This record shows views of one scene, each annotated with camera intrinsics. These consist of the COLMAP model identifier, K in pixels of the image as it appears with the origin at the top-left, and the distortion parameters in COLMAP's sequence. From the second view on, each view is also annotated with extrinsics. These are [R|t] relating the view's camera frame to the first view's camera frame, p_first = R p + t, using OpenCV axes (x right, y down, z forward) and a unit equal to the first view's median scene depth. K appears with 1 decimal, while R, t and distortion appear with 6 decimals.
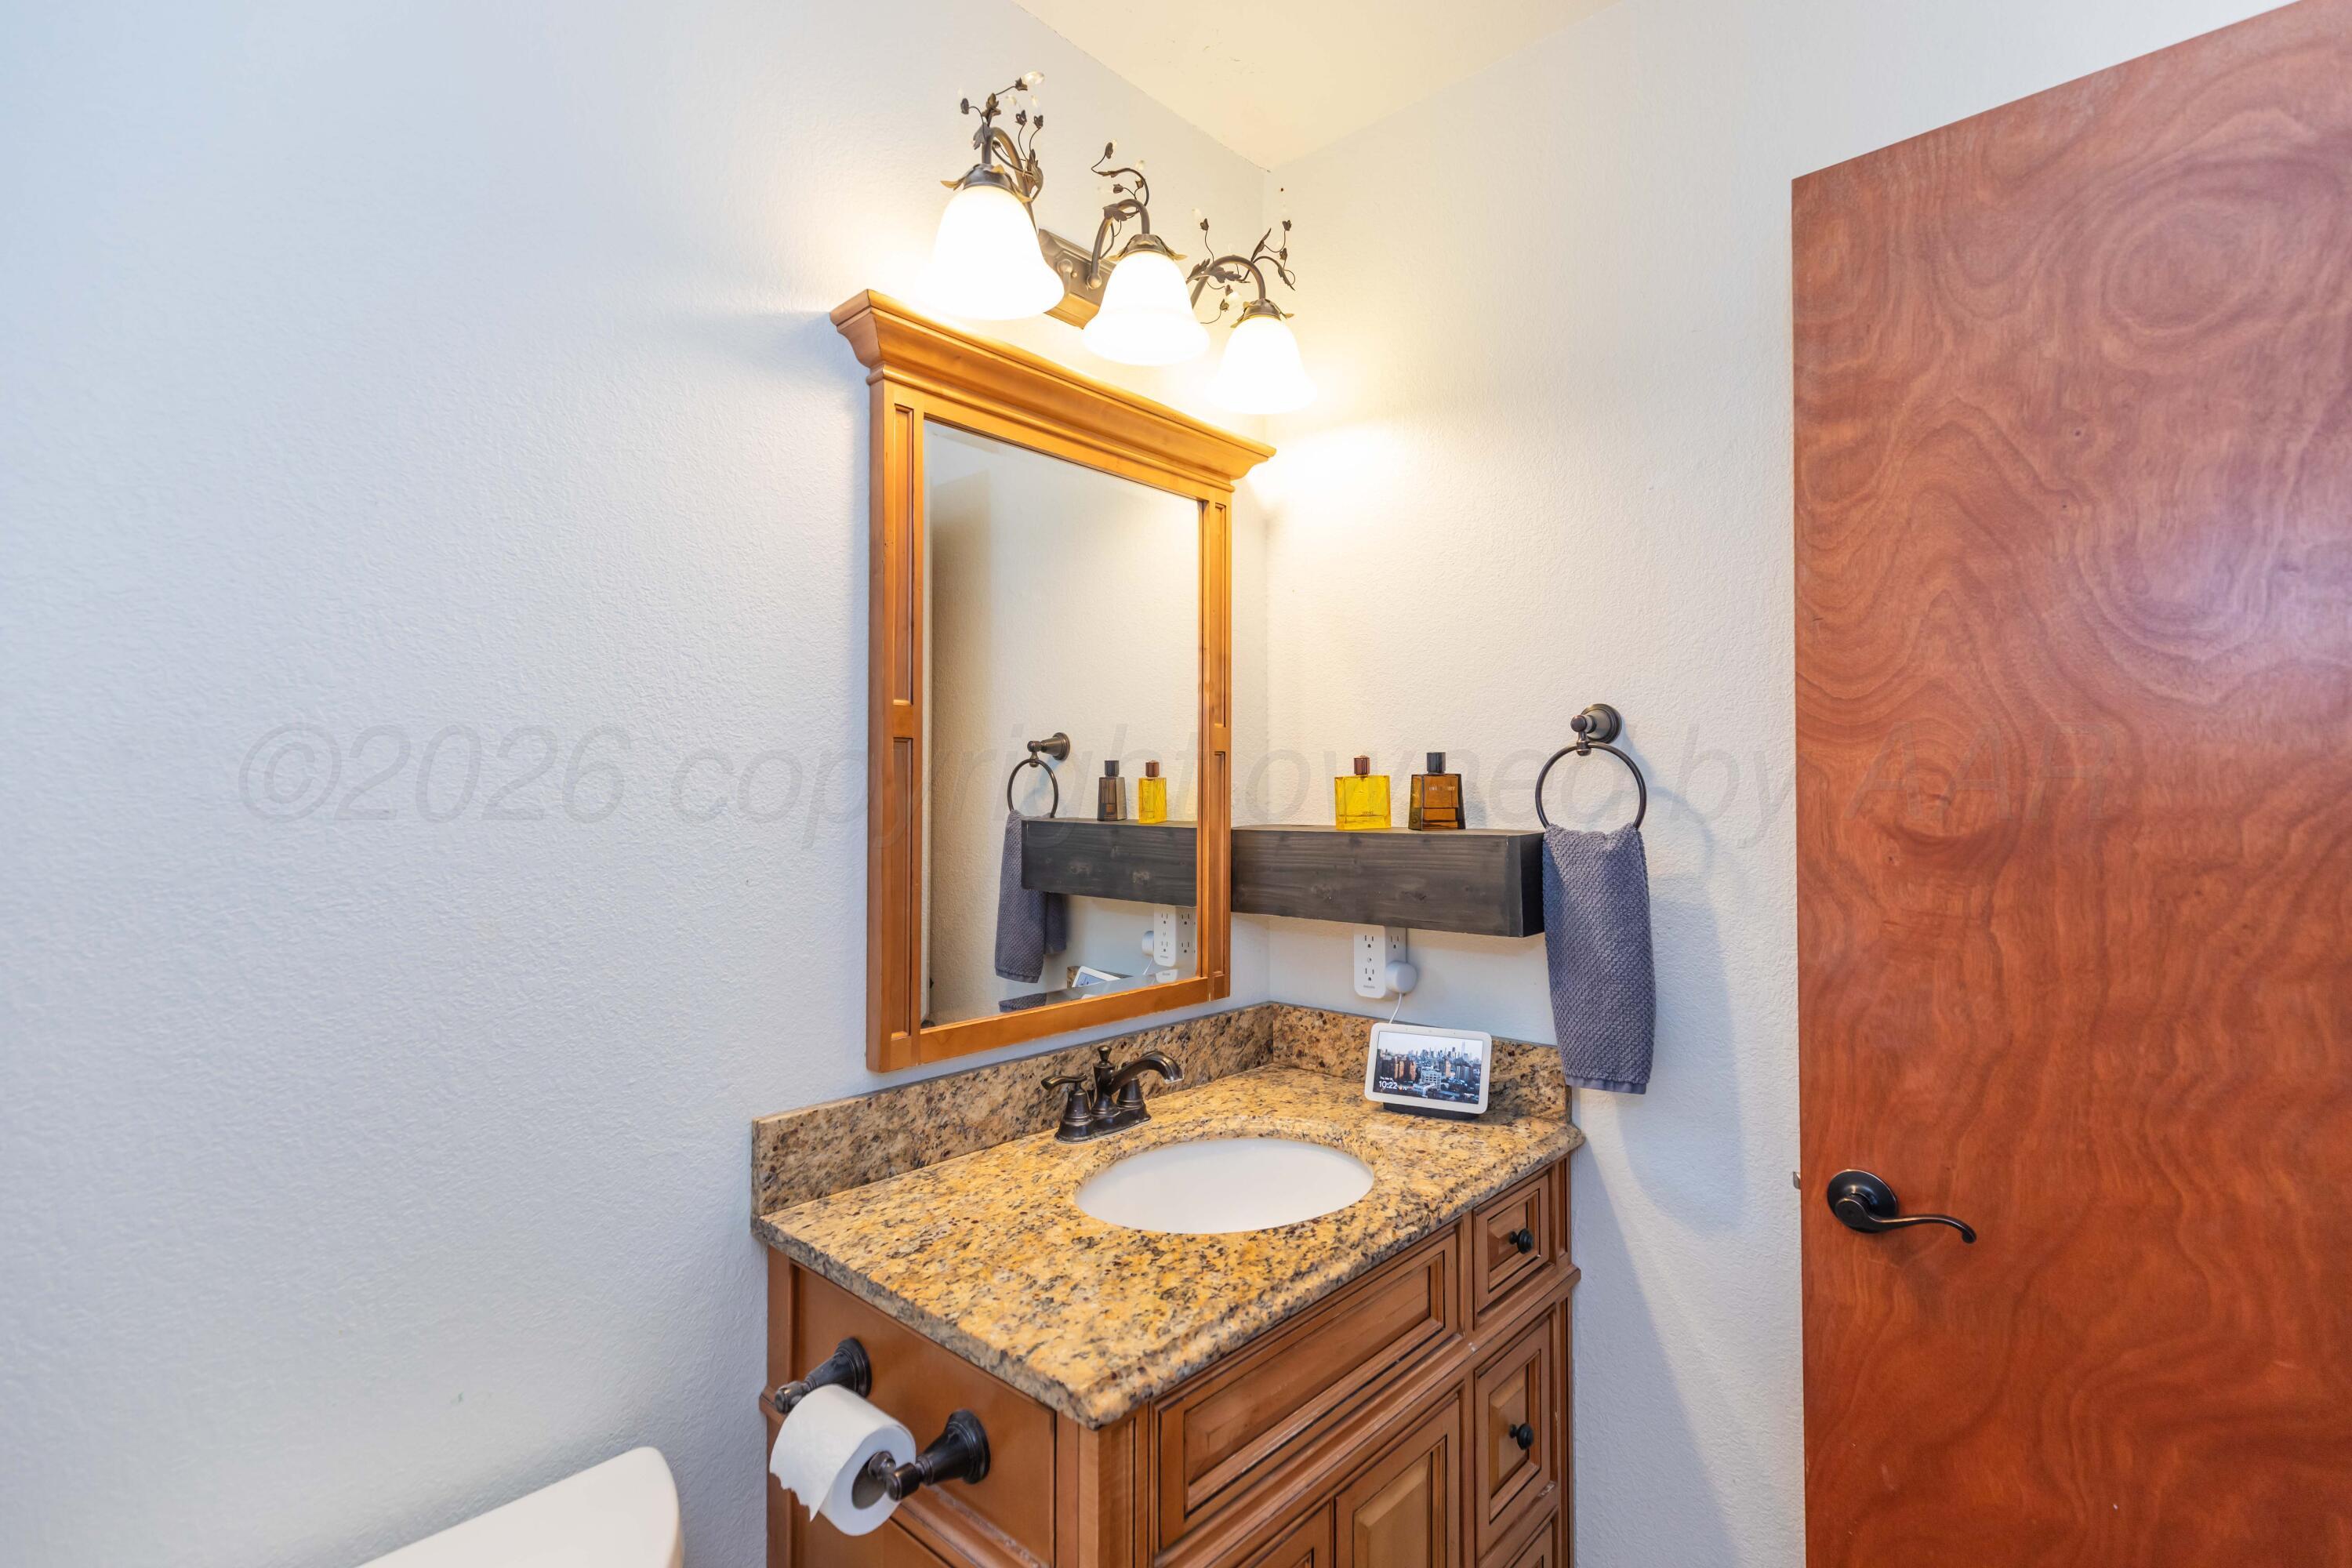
lens RADIAL K [[1046.8, 0, 1190.0], [0, 1046.8, 755.6], [0, 0, 1]] dist [-0.000081, -0.000318]
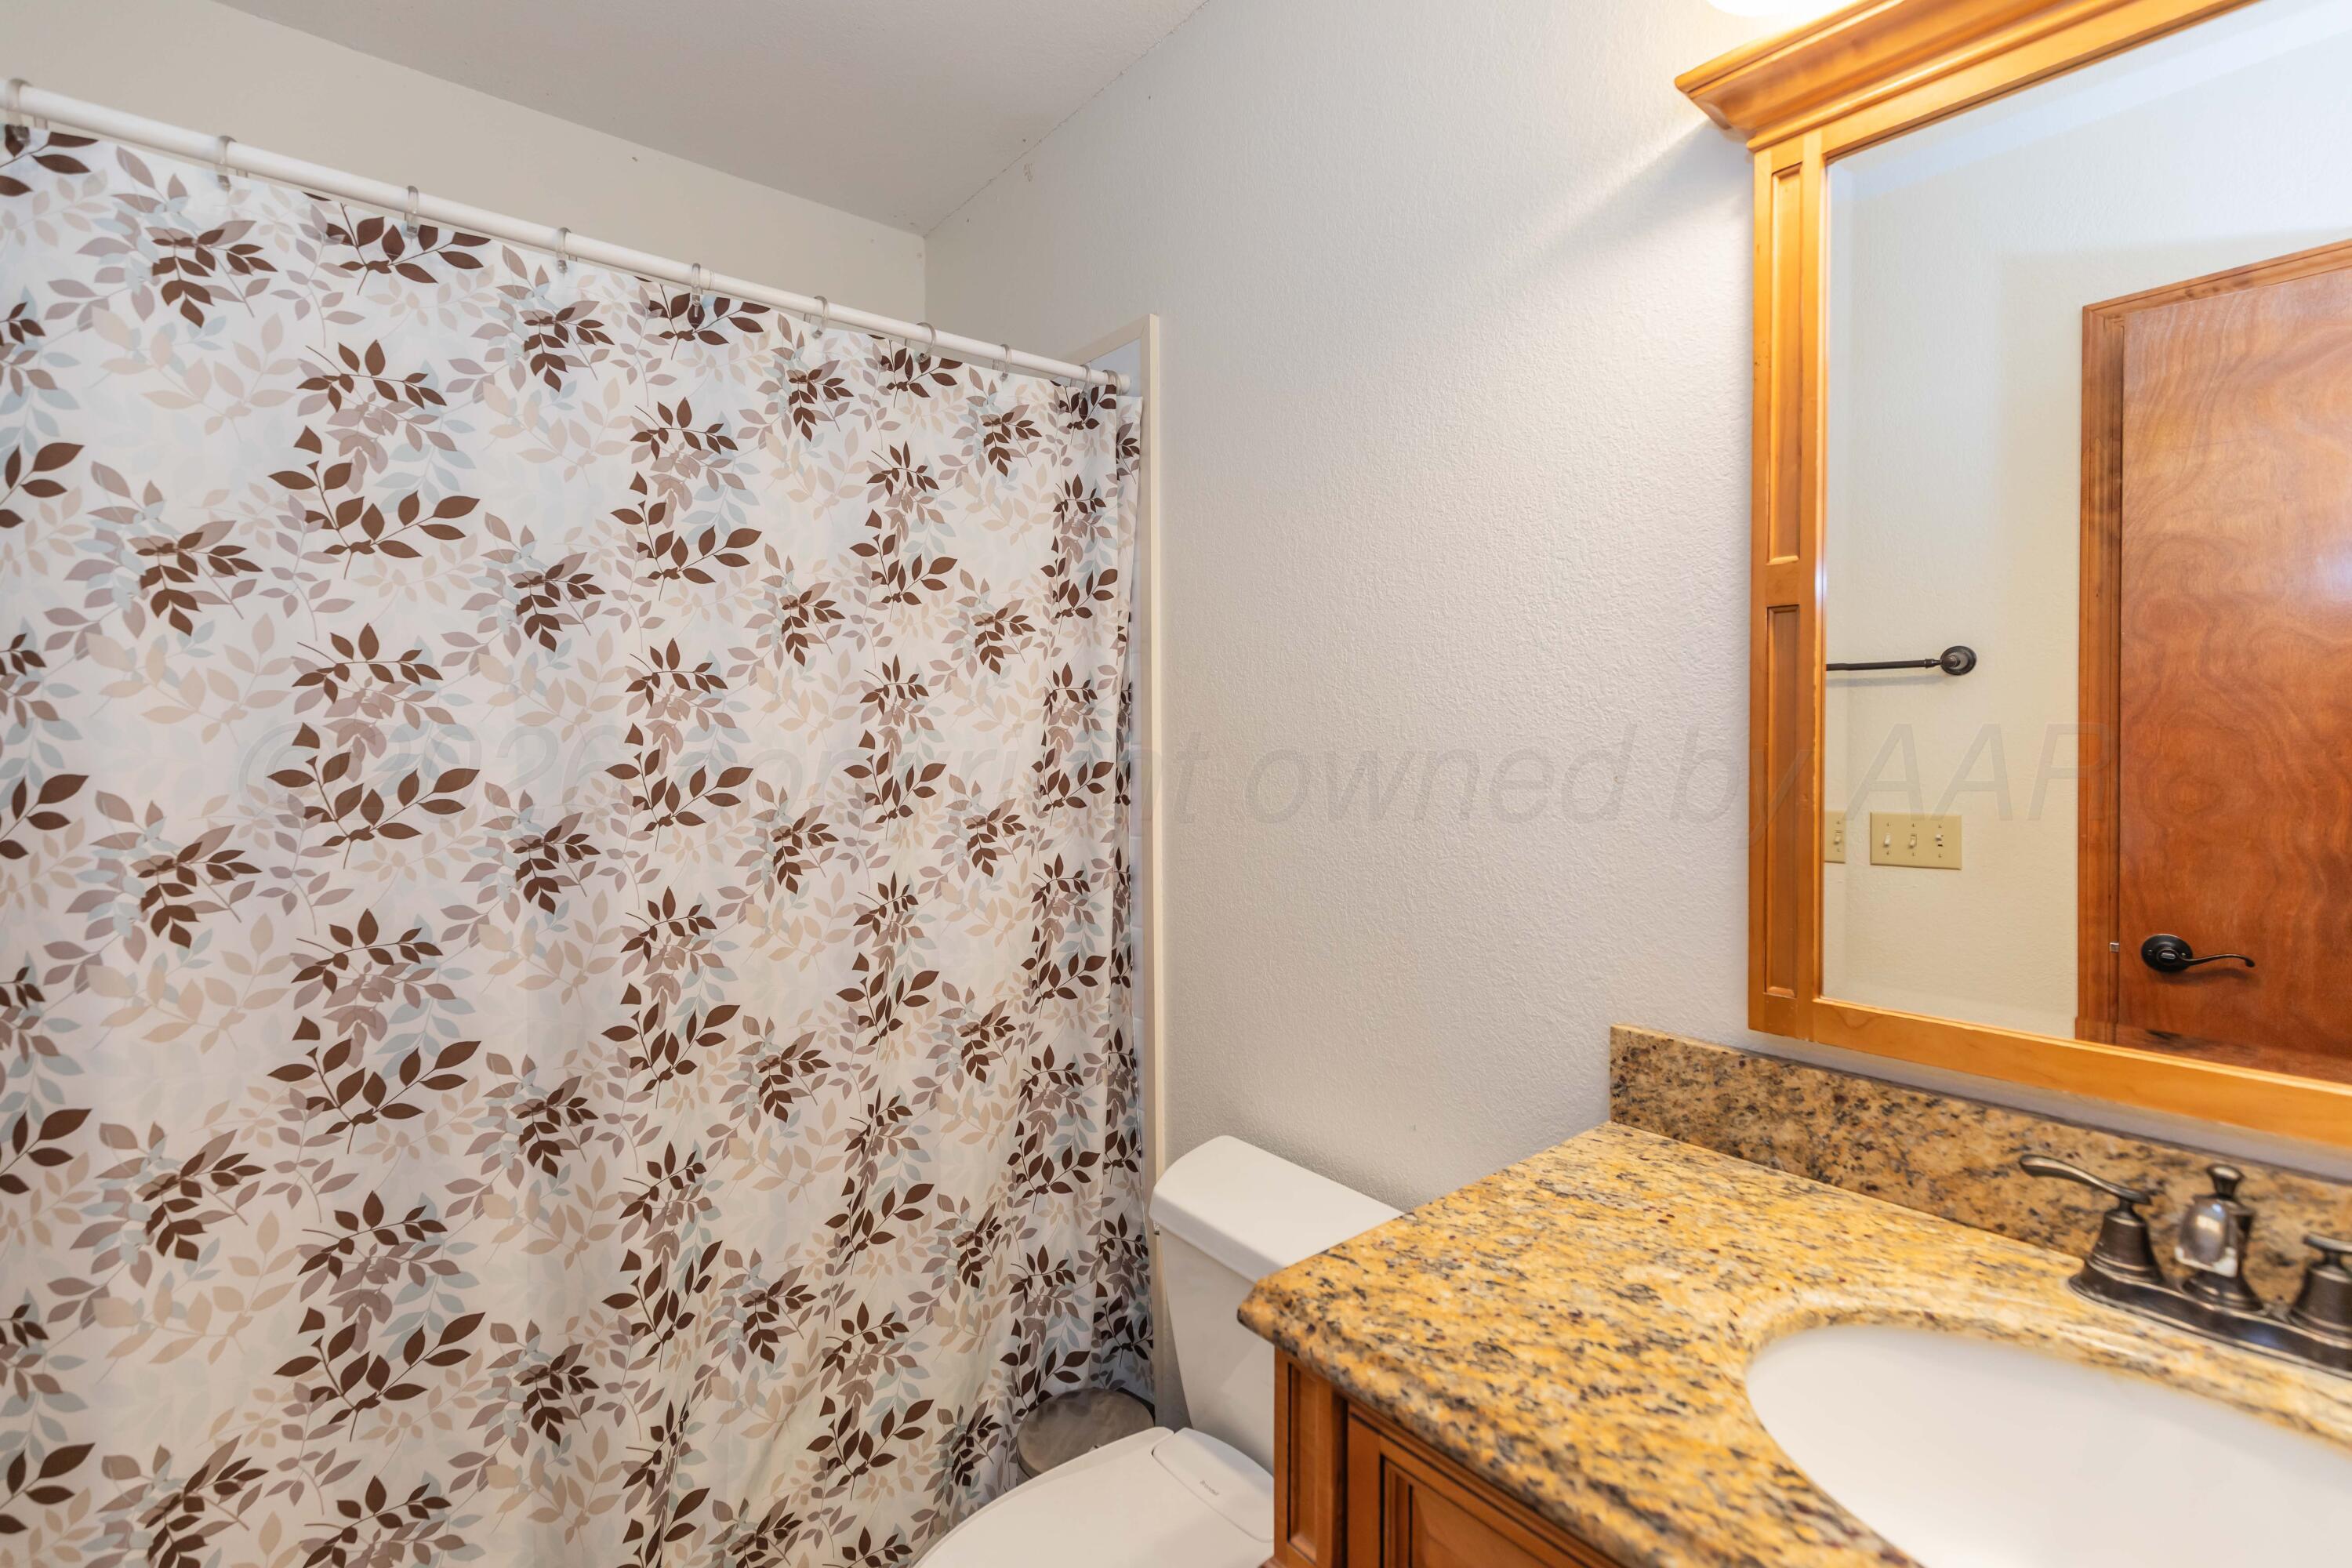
lens RADIAL K [[1012.4, 0, 1178.0], [0, 1012.4, 723.6], [0, 0, 1]] dist [-0.000290, 0.000202]
pose [[-0.111199, -0.013796, -0.993702, 0.559368], [0.038626, 0.999088, -0.018193, 0.071763], [0.993047, -0.040405, -0.110564, 0.703644]]
